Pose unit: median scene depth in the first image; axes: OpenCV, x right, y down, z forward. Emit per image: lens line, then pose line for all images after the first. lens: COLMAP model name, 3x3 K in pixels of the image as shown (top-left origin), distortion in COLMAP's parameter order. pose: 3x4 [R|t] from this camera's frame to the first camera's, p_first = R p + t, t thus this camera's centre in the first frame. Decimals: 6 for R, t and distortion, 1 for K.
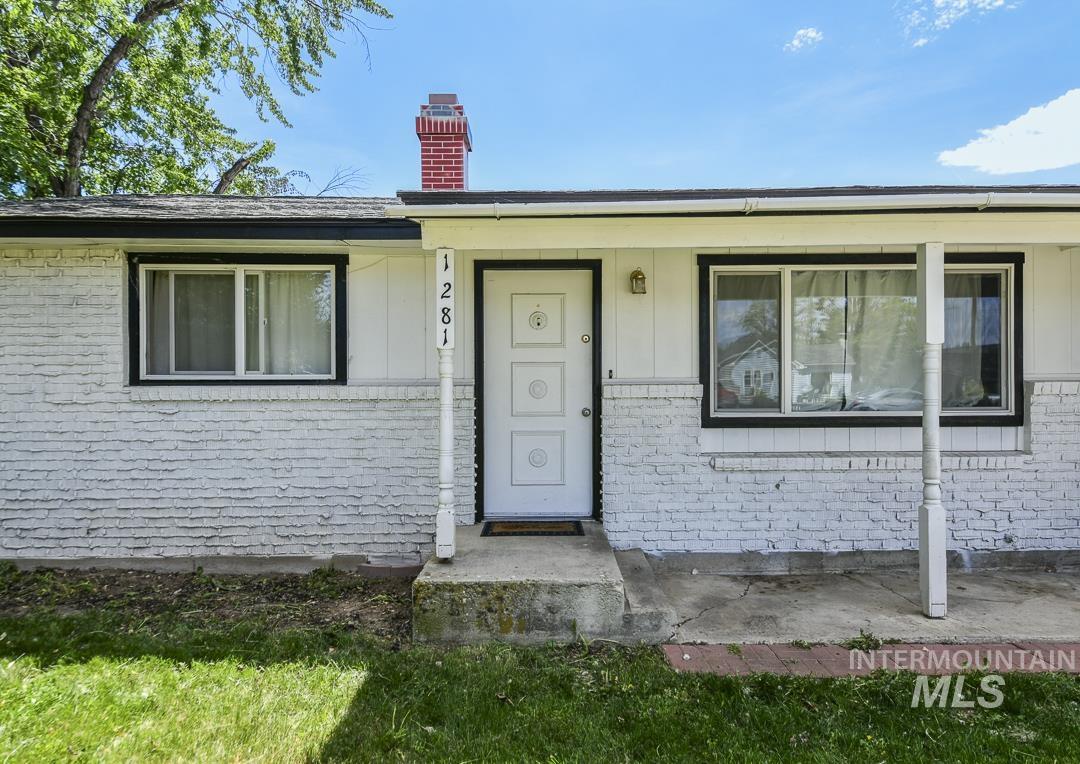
lens RADIAL K [[631.1, 0, 544.4], [0, 631.1, 395.3], [0, 0, 1]] dist [0.034402, -0.040993]
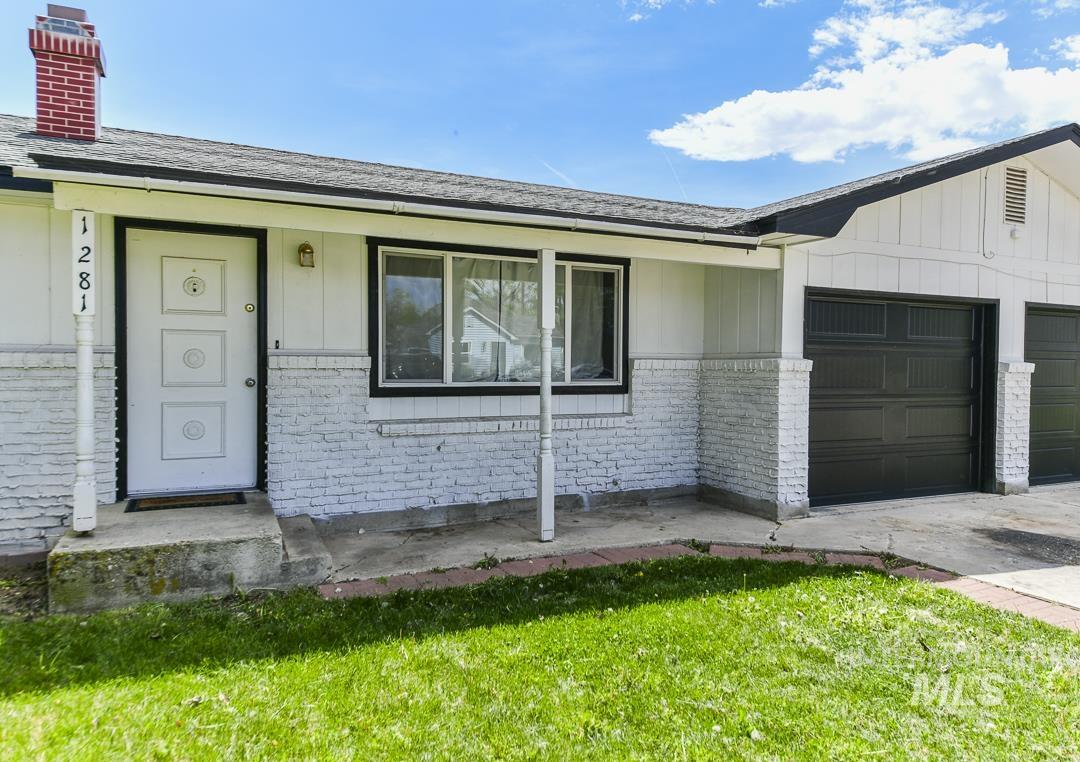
lens RADIAL K [[747.2, 0, 588.0], [0, 747.2, 383.9], [0, 0, 1]] dist [0.074694, -0.072110]
pose [[0.892527, 0.000475, 0.450993, 0.004559], [-0.010728, 0.999739, 0.020178, -0.000561], [-0.450866, -0.022848, 0.892299, -0.305997]]
